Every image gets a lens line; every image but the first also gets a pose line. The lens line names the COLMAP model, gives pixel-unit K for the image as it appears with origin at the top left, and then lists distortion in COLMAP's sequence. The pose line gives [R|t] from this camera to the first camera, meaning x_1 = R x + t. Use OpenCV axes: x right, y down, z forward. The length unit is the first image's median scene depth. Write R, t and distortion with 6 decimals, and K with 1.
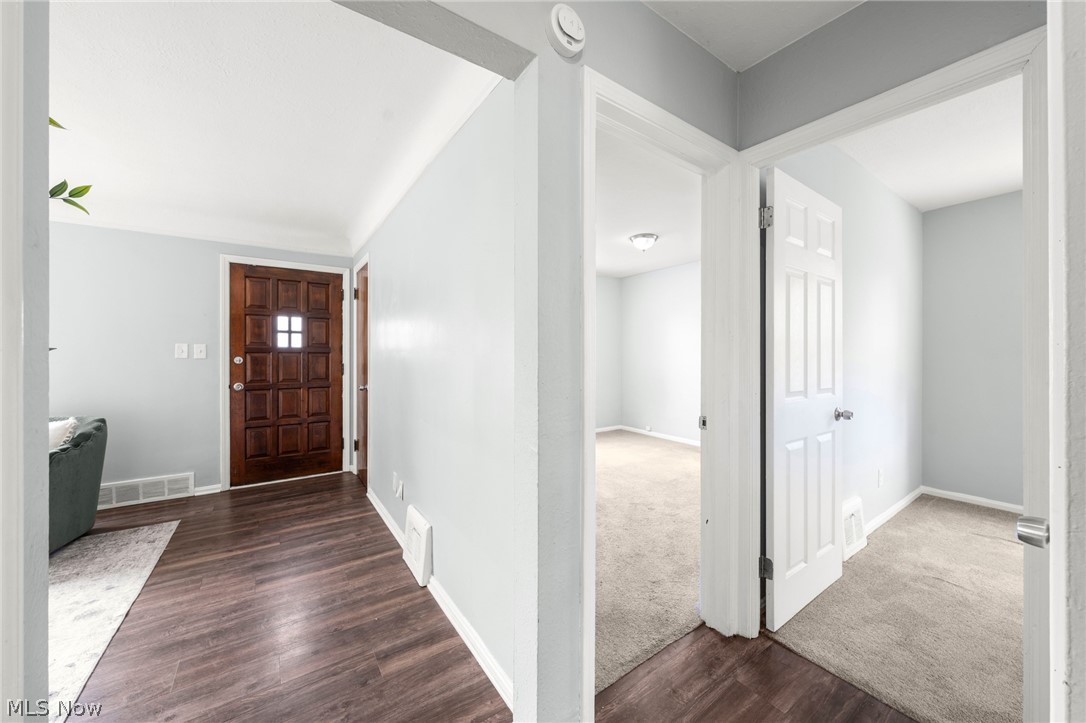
lens RADIAL K [[395.1, 0, 545.2], [0, 395.1, 357.2], [0, 0, 1]] dist [-0.001658, -0.000079]
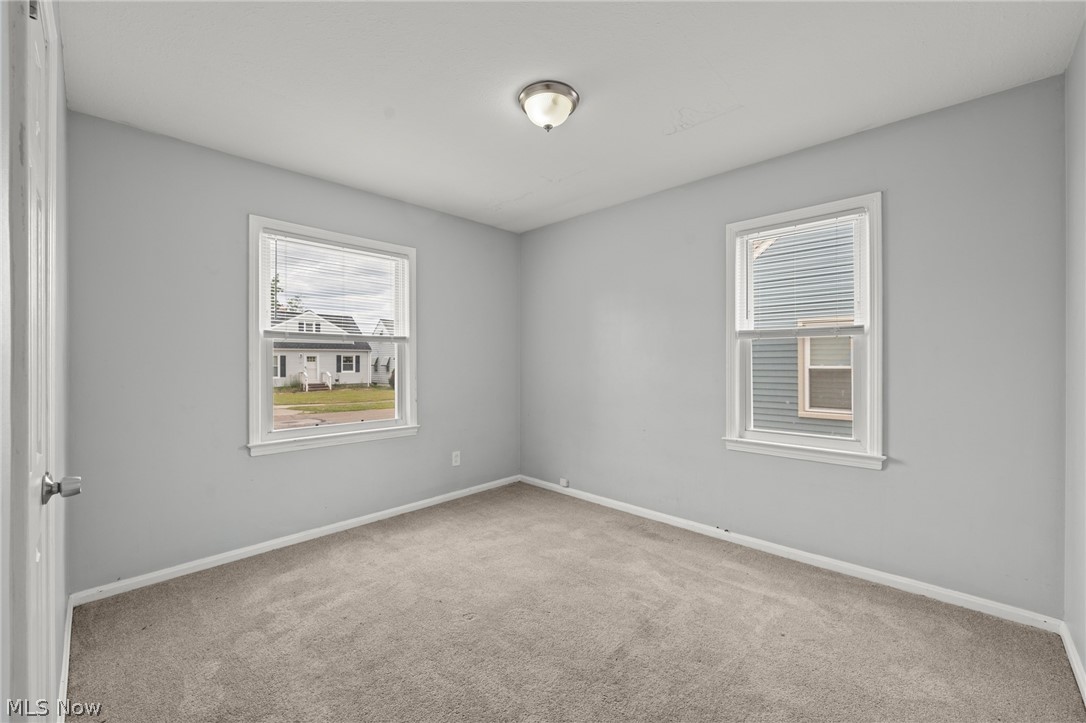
lens RADIAL K [[444.1, 0, 542.6], [0, 444.1, 359.6], [0, 0, 1]] dist [0.000128, -0.000002]
pose [[0.981690, -0.004256, 0.190441, 0.351273], [0.003202, 0.999978, 0.005841, -0.019719], [-0.190461, -0.005125, 0.981681, 1.208429]]
